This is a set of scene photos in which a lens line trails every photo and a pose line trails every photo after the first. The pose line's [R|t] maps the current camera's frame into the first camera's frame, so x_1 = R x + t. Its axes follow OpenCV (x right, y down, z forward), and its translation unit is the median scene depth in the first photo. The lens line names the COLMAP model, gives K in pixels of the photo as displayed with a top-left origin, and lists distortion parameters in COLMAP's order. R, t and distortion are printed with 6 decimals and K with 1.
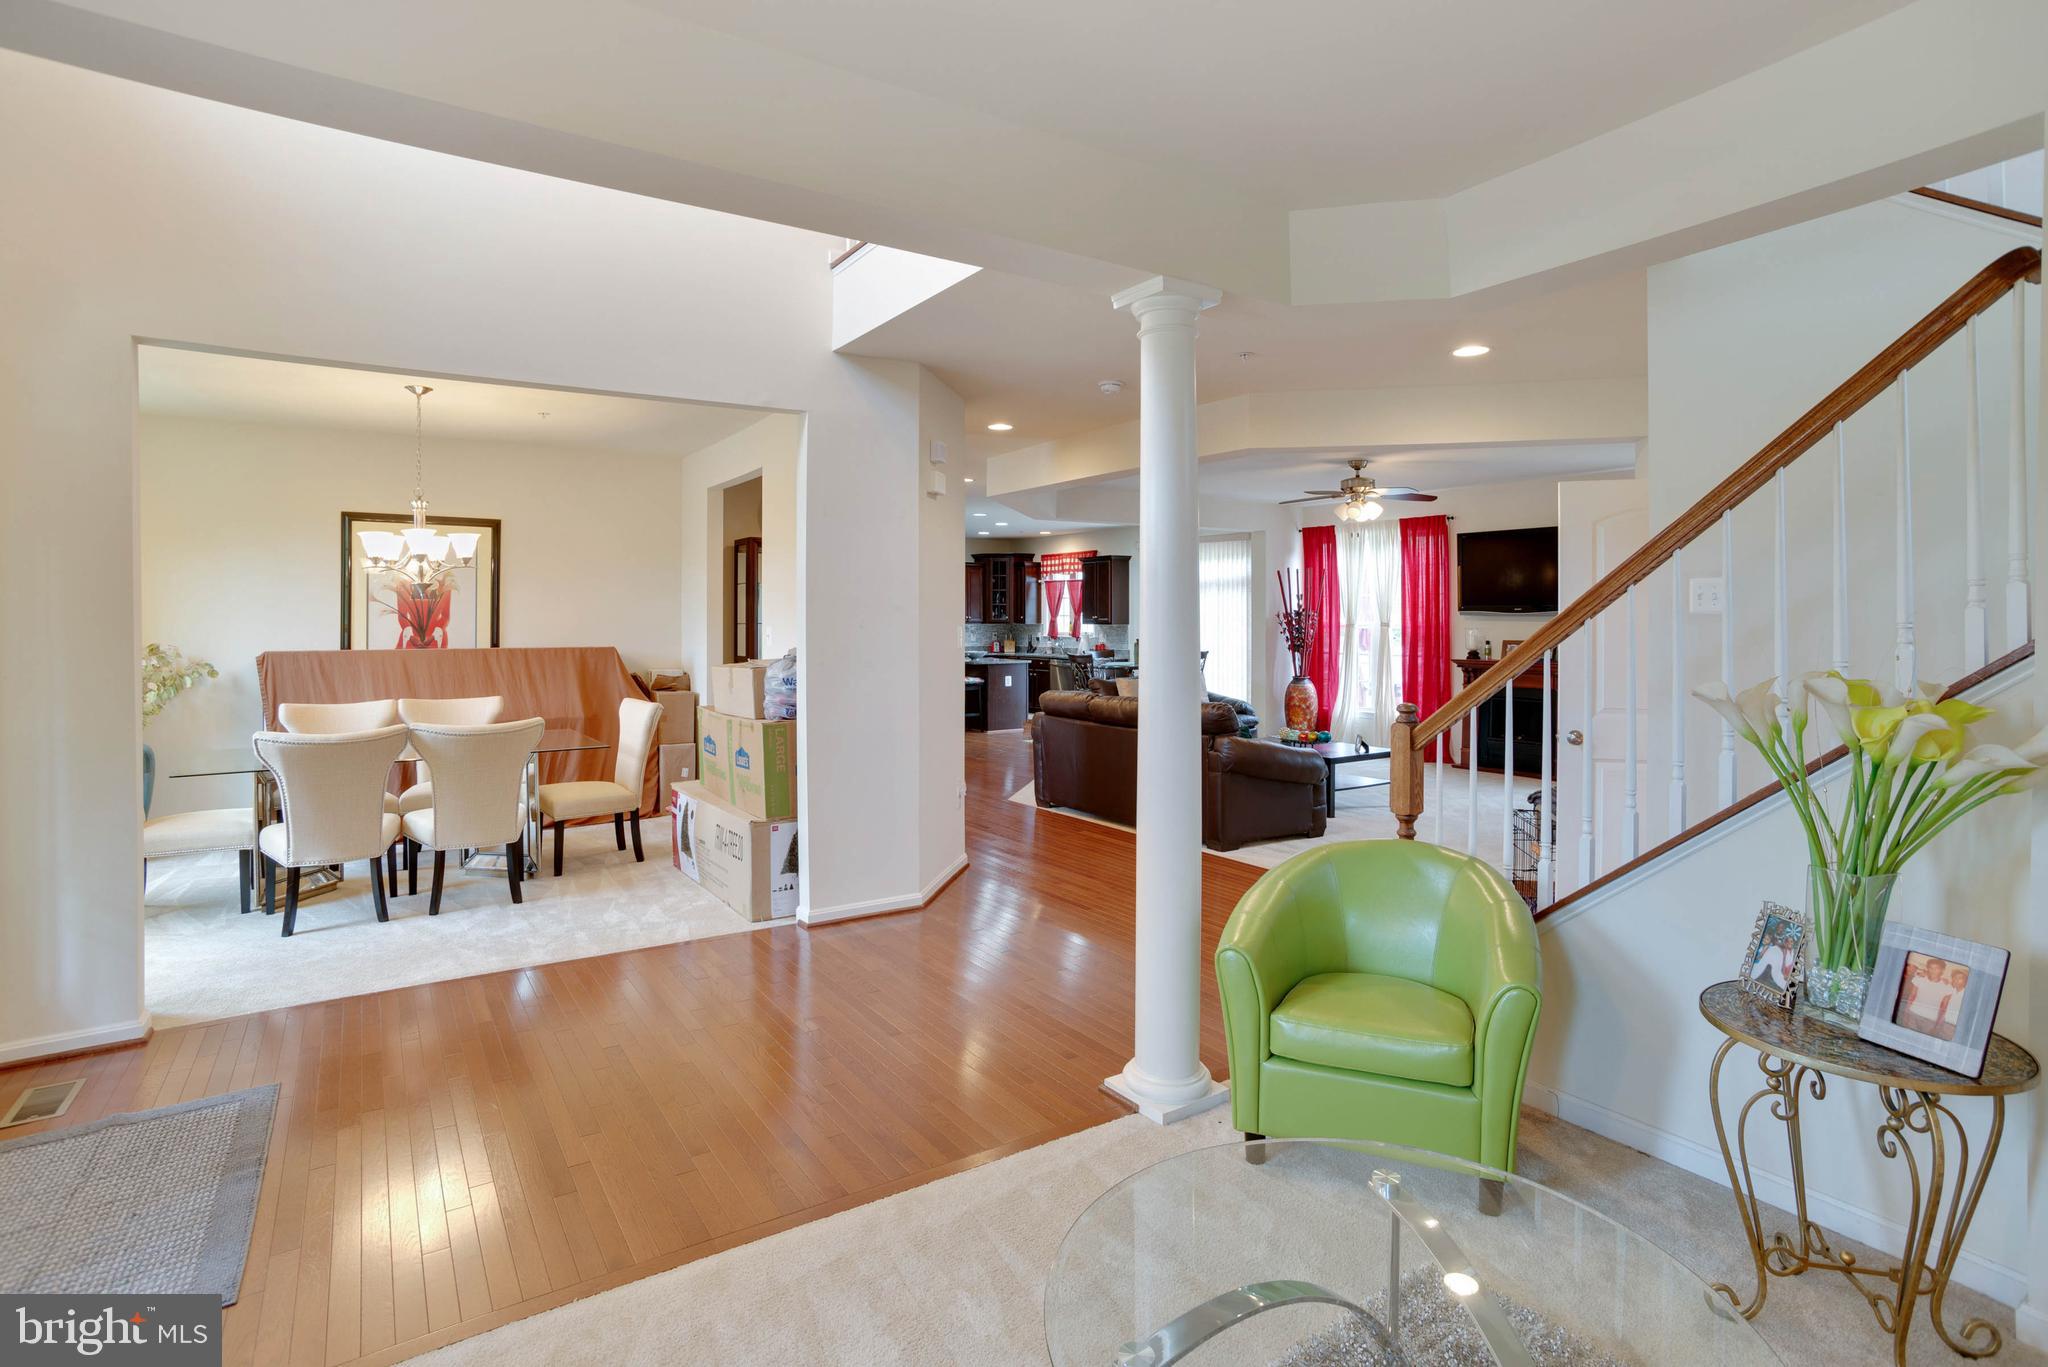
lens RADIAL K [[1011.8, 0, 1025.1], [0, 1011.8, 667.8], [0, 0, 1]] dist [-0.062137, 0.046151]
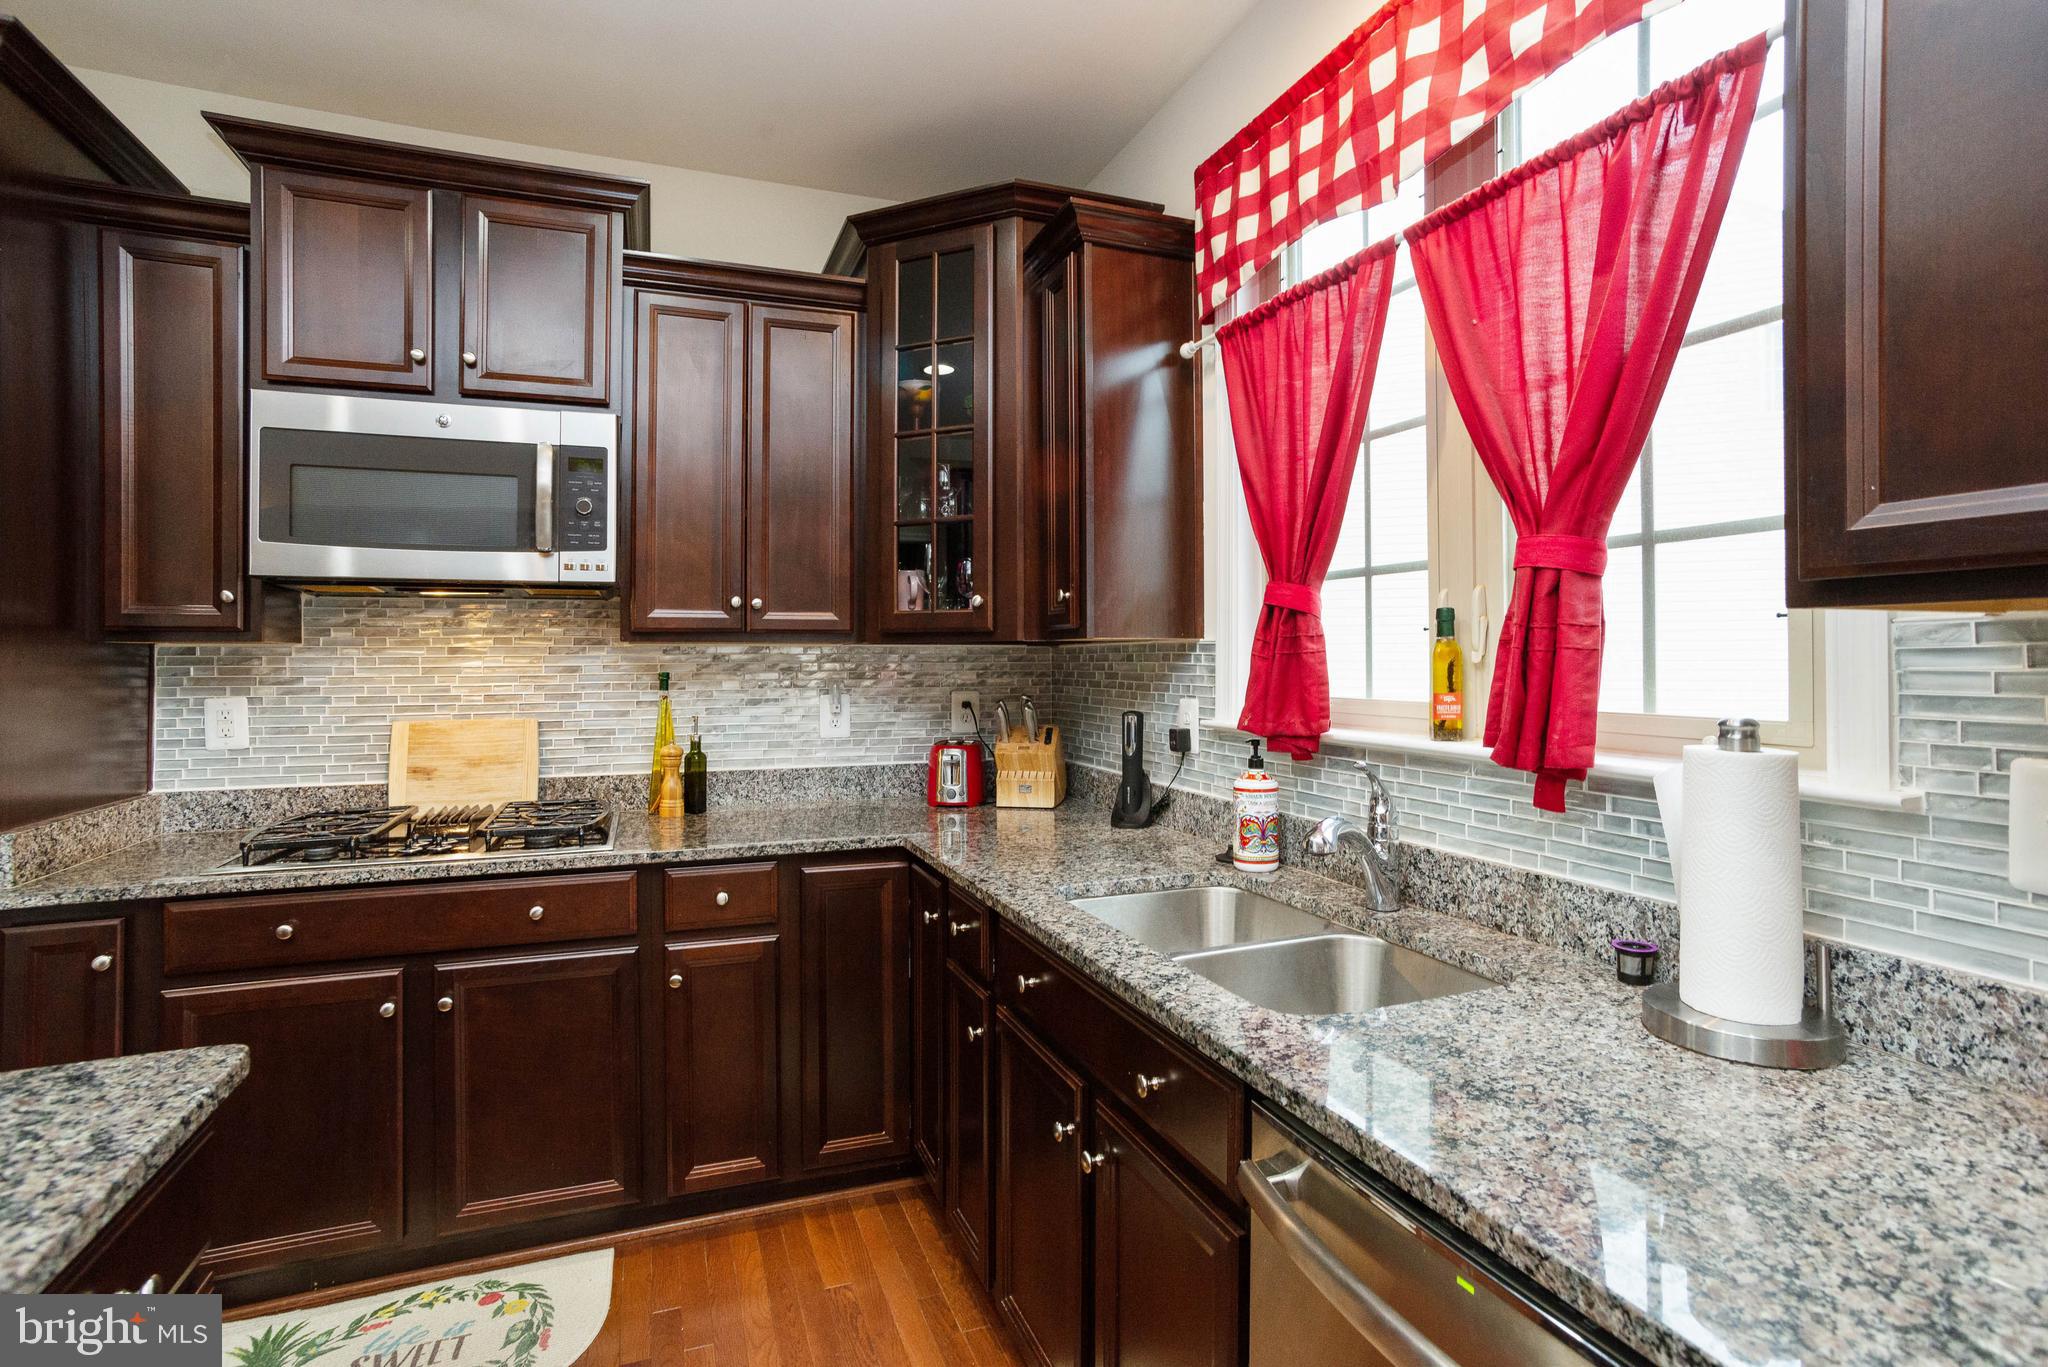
lens RADIAL K [[1036.7, 0, 1027.7], [0, 1036.7, 646.4], [0, 0, 1]] dist [-0.077408, 0.051185]
pose [[0.980299, -0.002407, -0.197503, 0.029043], [-0.009254, 0.998268, -0.058099, -0.046615], [0.197300, 0.058782, 0.978579, 1.189375]]
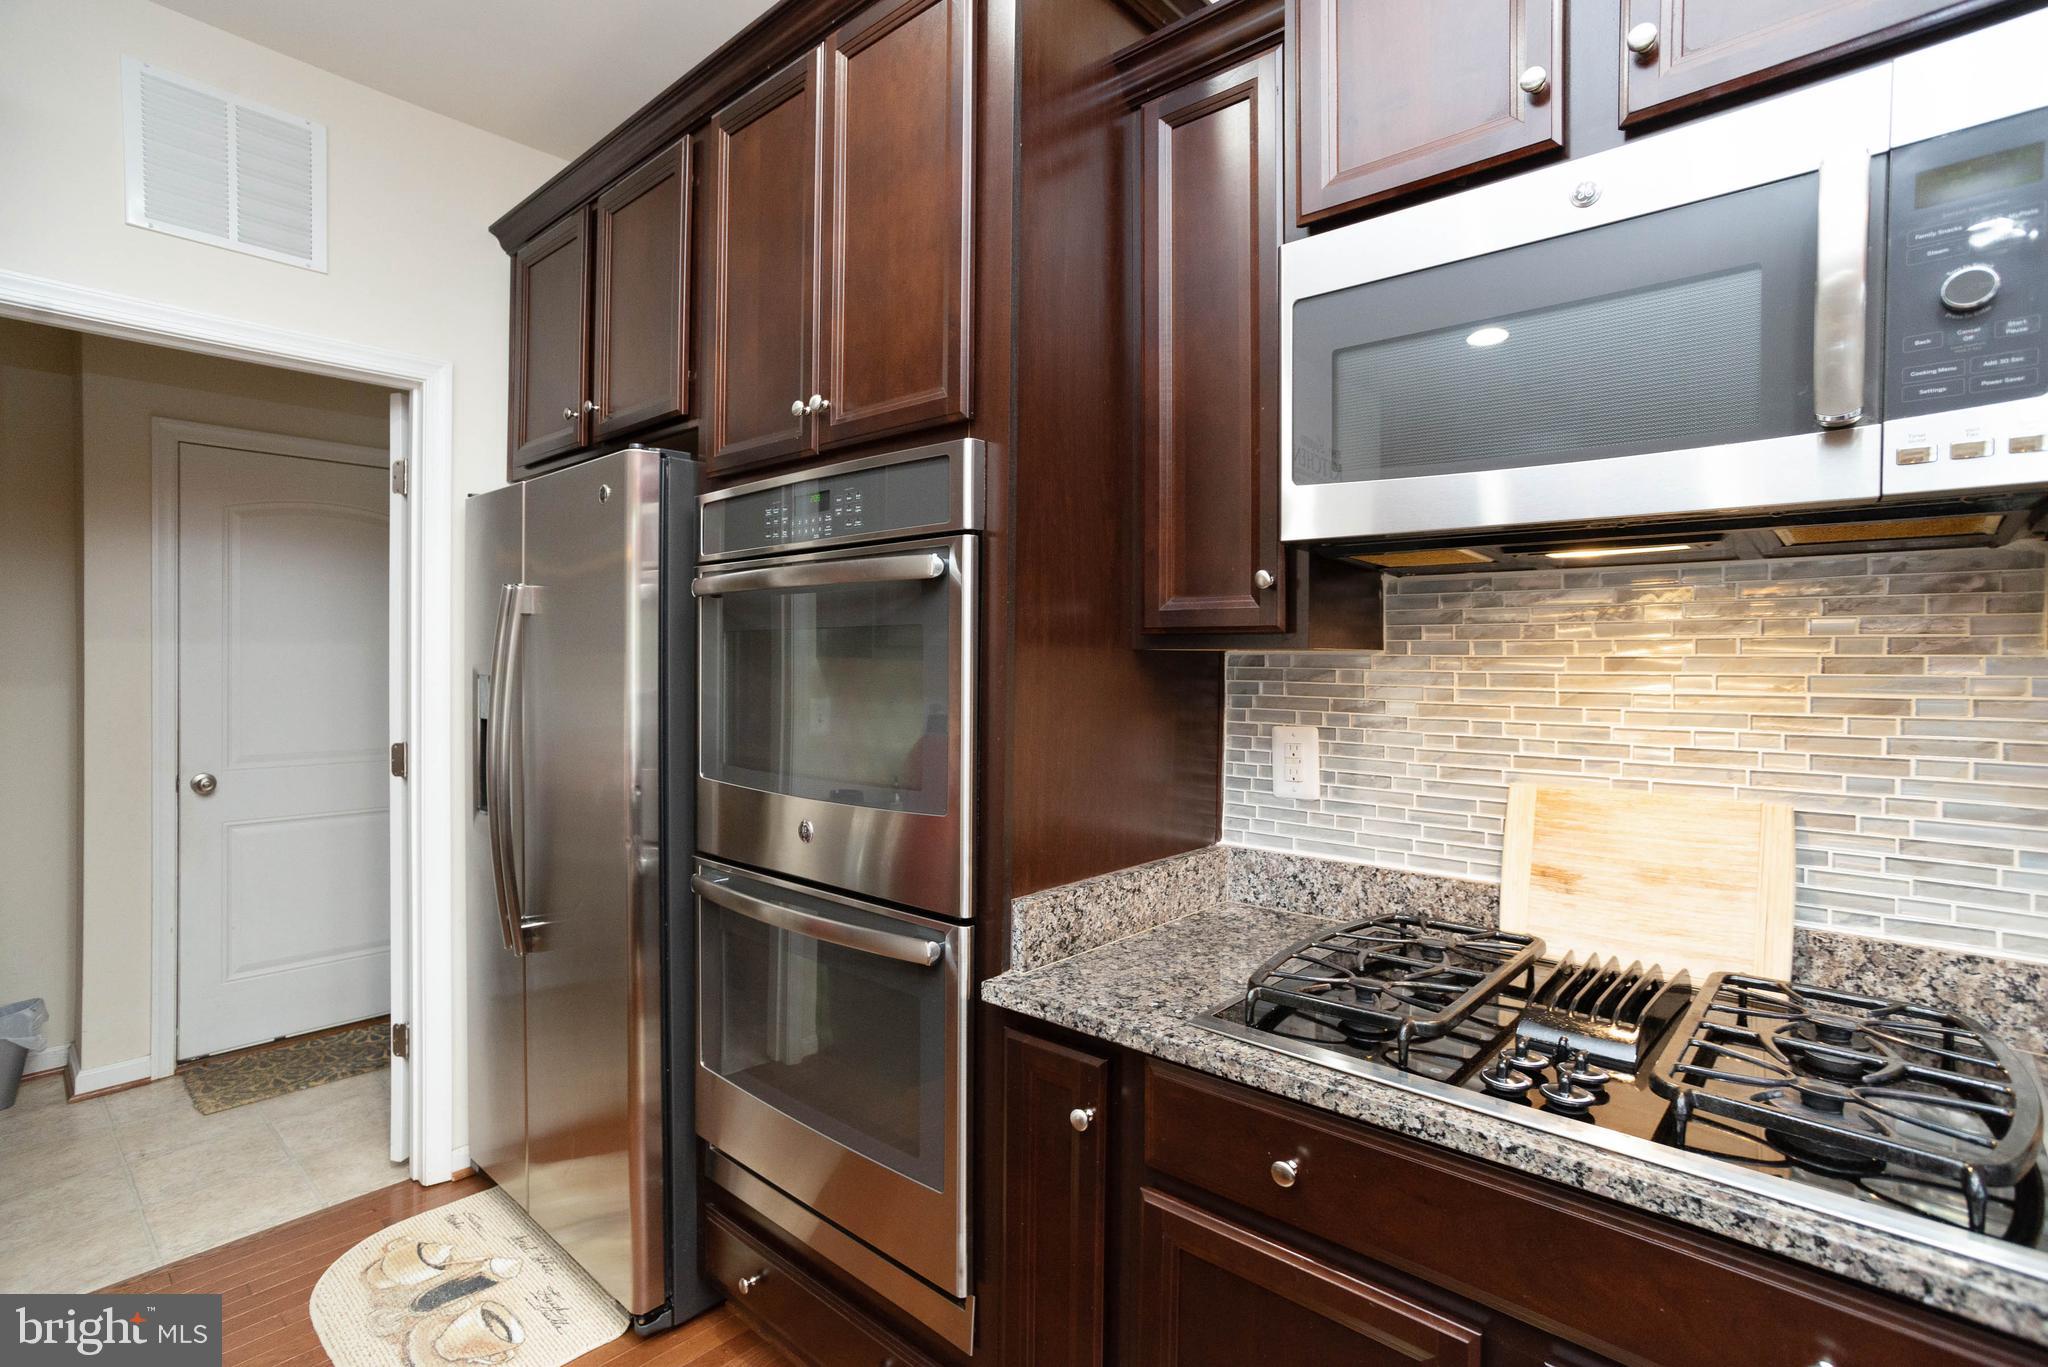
lens RADIAL K [[1011.8, 0, 1025.1], [0, 1011.8, 667.8], [0, 0, 1]] dist [-0.062137, 0.046151]
pose [[0.300269, 0.013837, -0.953754, -0.051577], [-0.053700, 0.998554, -0.002420, -0.053319], [0.952342, 0.051943, 0.300578, 1.286204]]
